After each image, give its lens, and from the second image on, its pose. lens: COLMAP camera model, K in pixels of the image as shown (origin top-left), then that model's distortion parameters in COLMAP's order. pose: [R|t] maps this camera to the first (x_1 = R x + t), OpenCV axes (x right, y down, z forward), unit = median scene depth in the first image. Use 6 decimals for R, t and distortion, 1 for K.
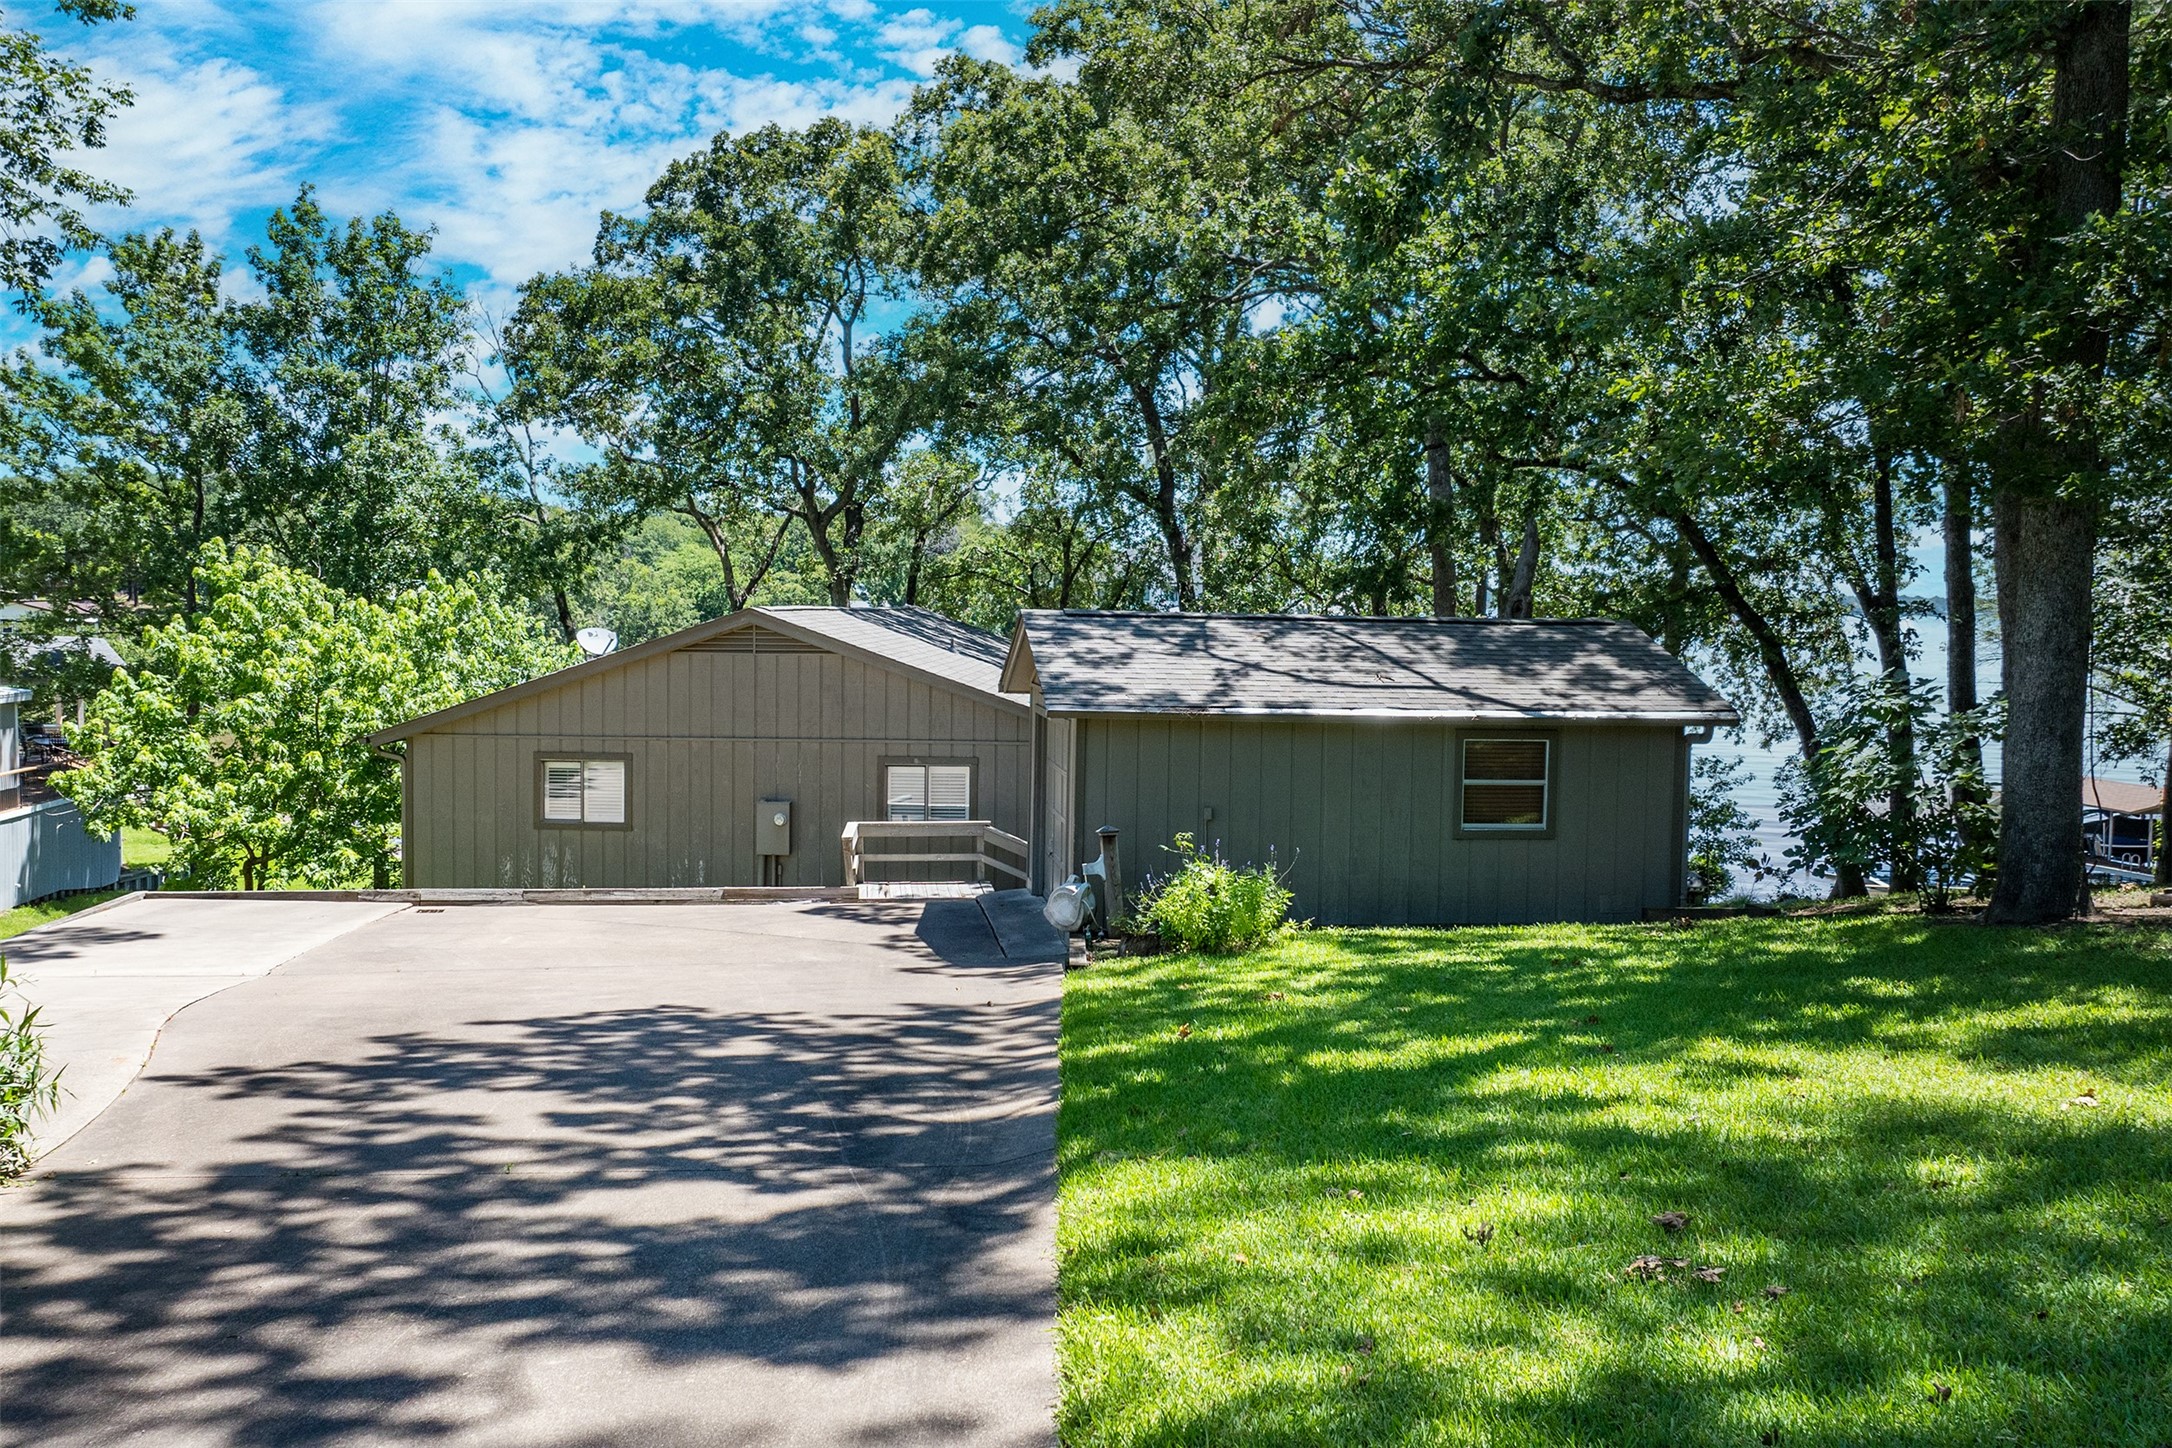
lens RADIAL K [[1868.1, 0, 1084.6], [0, 1868.1, 689.1], [0, 0, 1]] dist [0.004329, -0.052407]
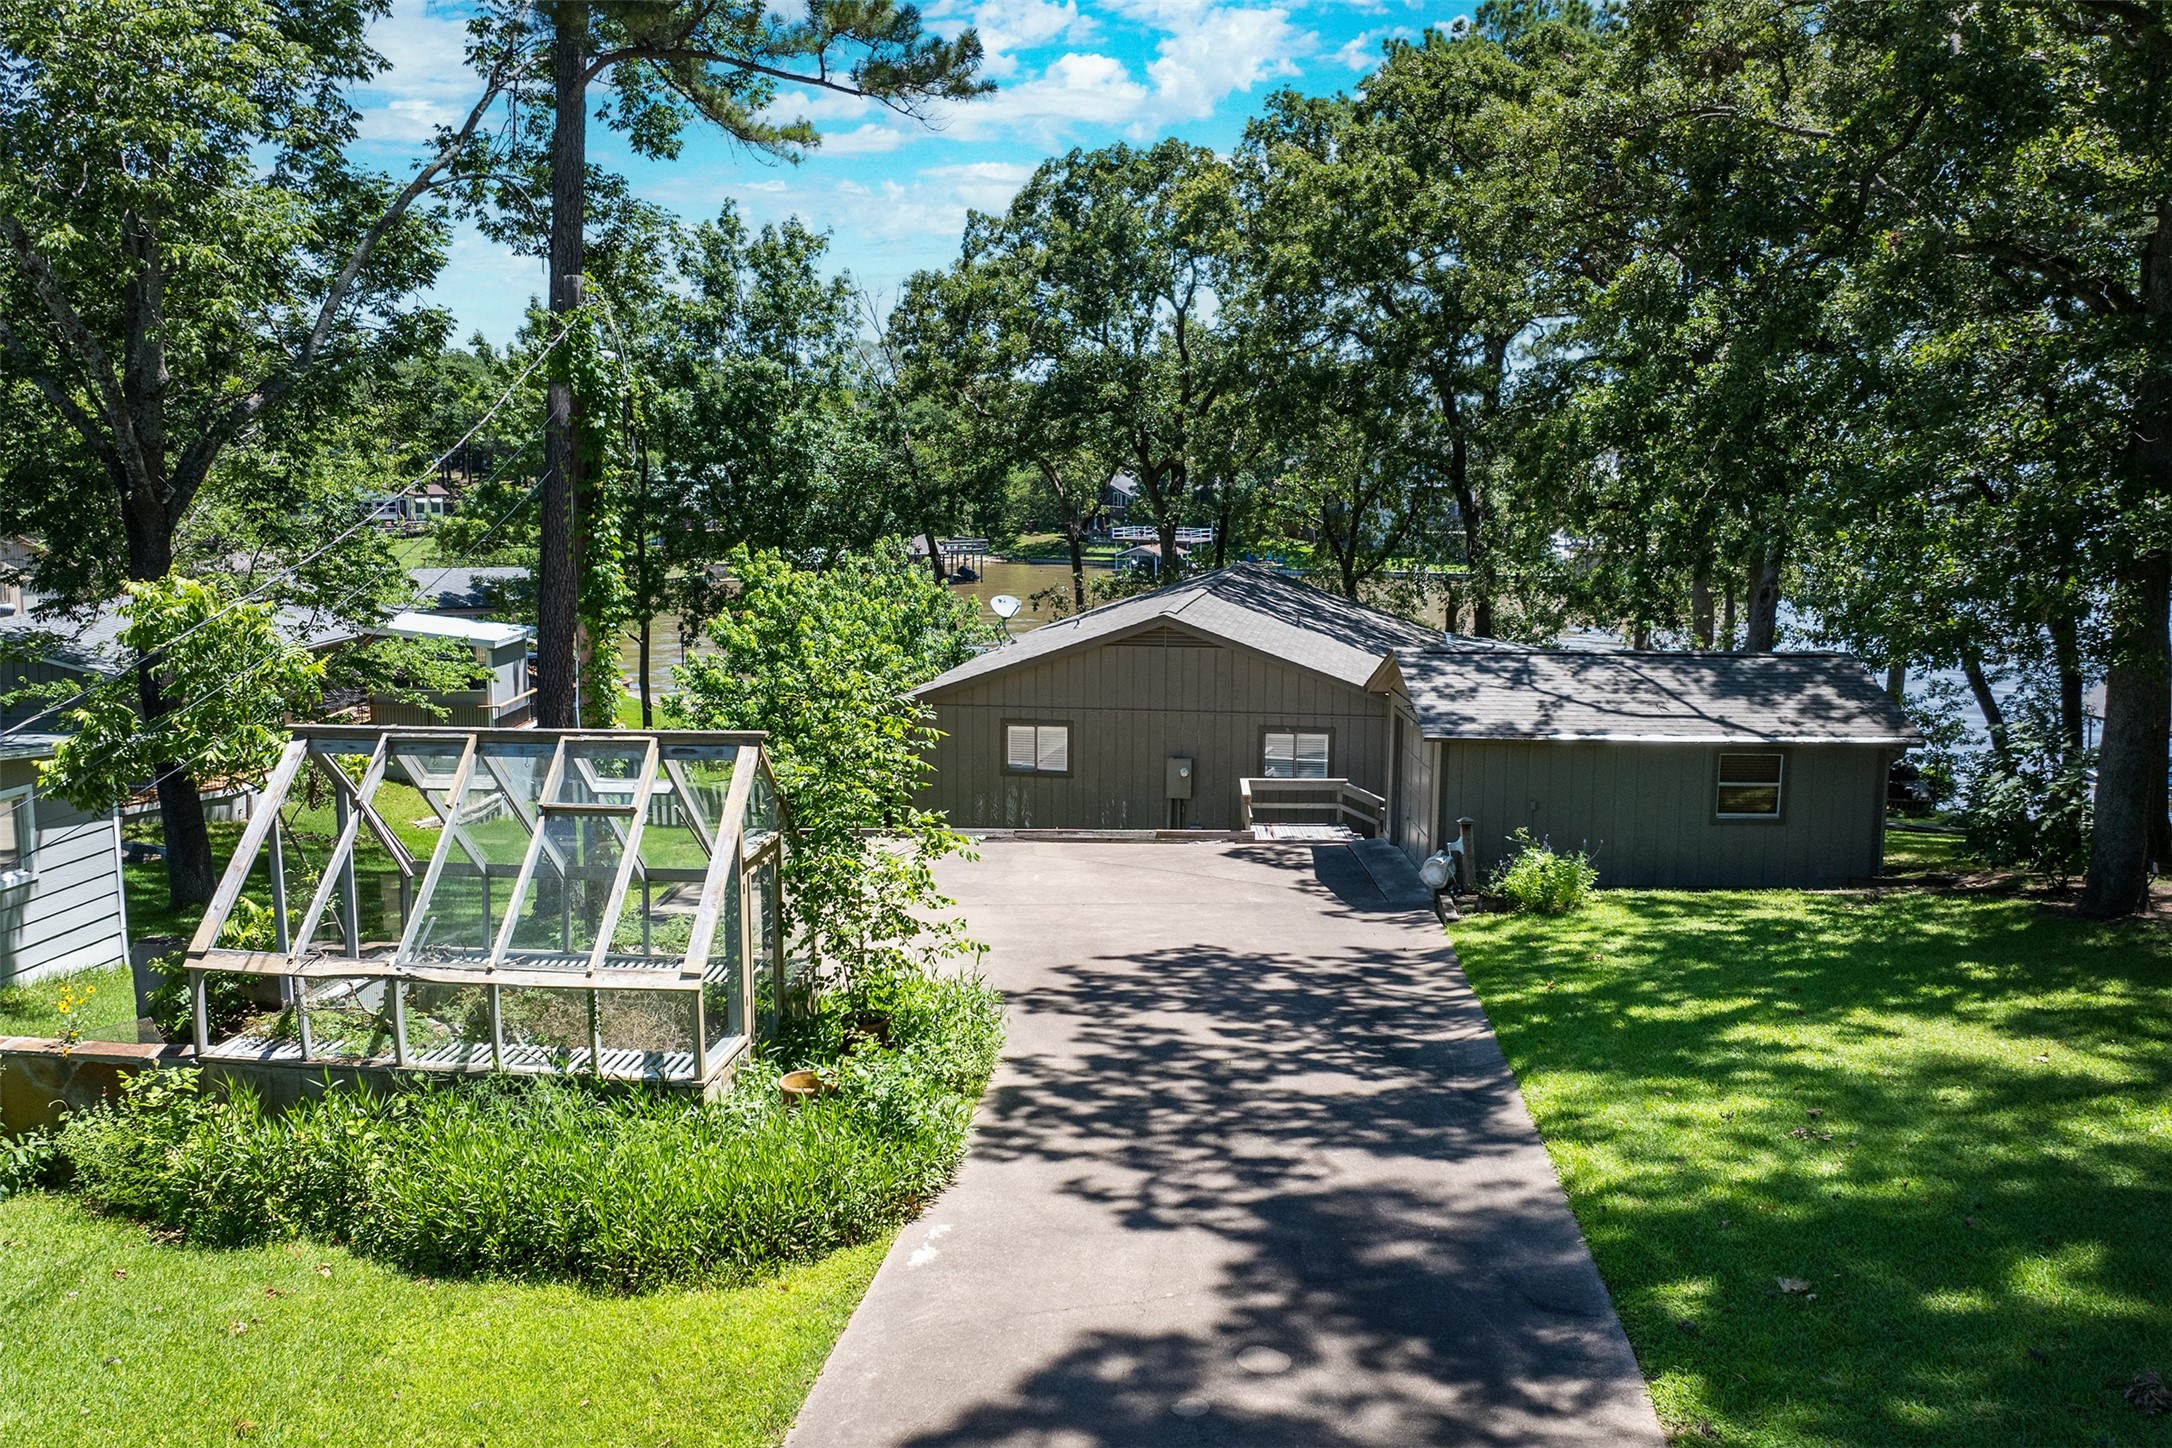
lens RADIAL K [[1868.1, 0, 1084.6], [0, 1868.1, 689.1], [0, 0, 1]] dist [0.004329, -0.052407]
pose [[0.992437, 0.010312, -0.122319, -0.139807], [0.000180, 0.996342, 0.085453, -0.201301], [0.122753, -0.084829, 0.988805, -0.621550]]
